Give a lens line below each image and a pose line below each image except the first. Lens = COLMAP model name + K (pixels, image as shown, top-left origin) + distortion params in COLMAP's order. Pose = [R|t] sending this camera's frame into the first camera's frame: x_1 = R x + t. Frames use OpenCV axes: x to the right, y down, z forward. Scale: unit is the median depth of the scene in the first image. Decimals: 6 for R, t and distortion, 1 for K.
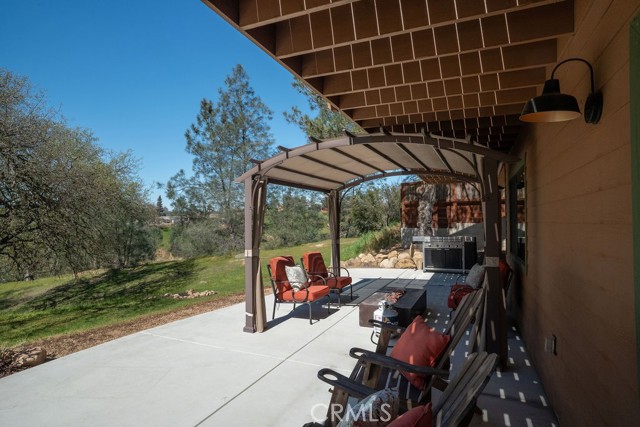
lens RADIAL K [[343.5, 0, 321.1], [0, 343.5, 214.7], [0, 0, 1]] dist [-0.051180, 0.030686]
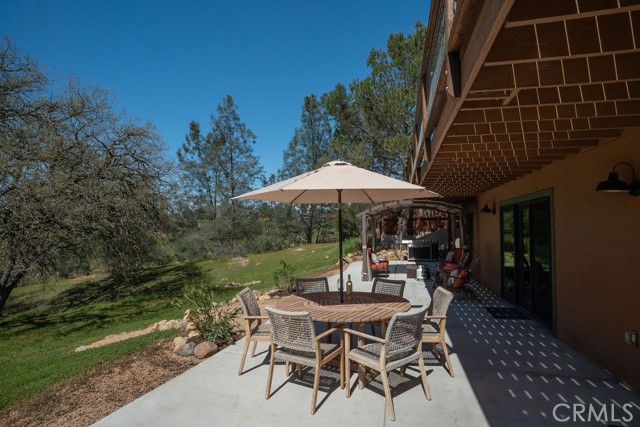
lens RADIAL K [[343.5, 0, 317.4], [0, 343.5, 213.6], [0, 0, 1]] dist [-0.051180, 0.030686]
pose [[0.983797, 0.005147, 0.179213, -0.333486], [-0.001030, 0.999734, -0.023060, -0.020659], [-0.179284, 0.022502, 0.983540, -0.434964]]
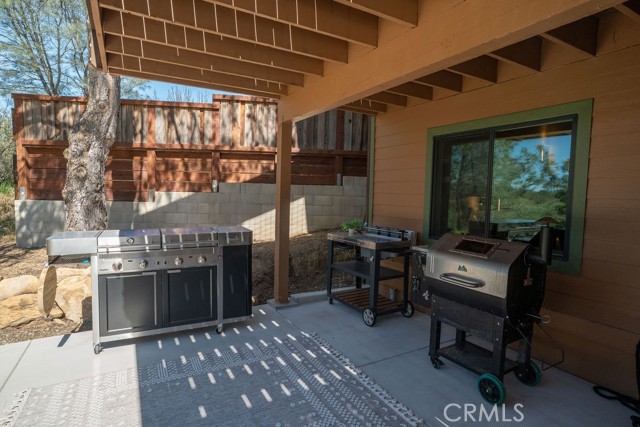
lens RADIAL K [[343.5, 0, 316.9], [0, 343.5, 213.5], [0, 0, 1]] dist [-0.051180, 0.030686]
pose [[0.594975, -0.036603, 0.802911, 0.134352], [-0.040786, 0.996300, 0.075643, 0.009667], [-0.802709, -0.077753, 0.591281, 0.505431]]
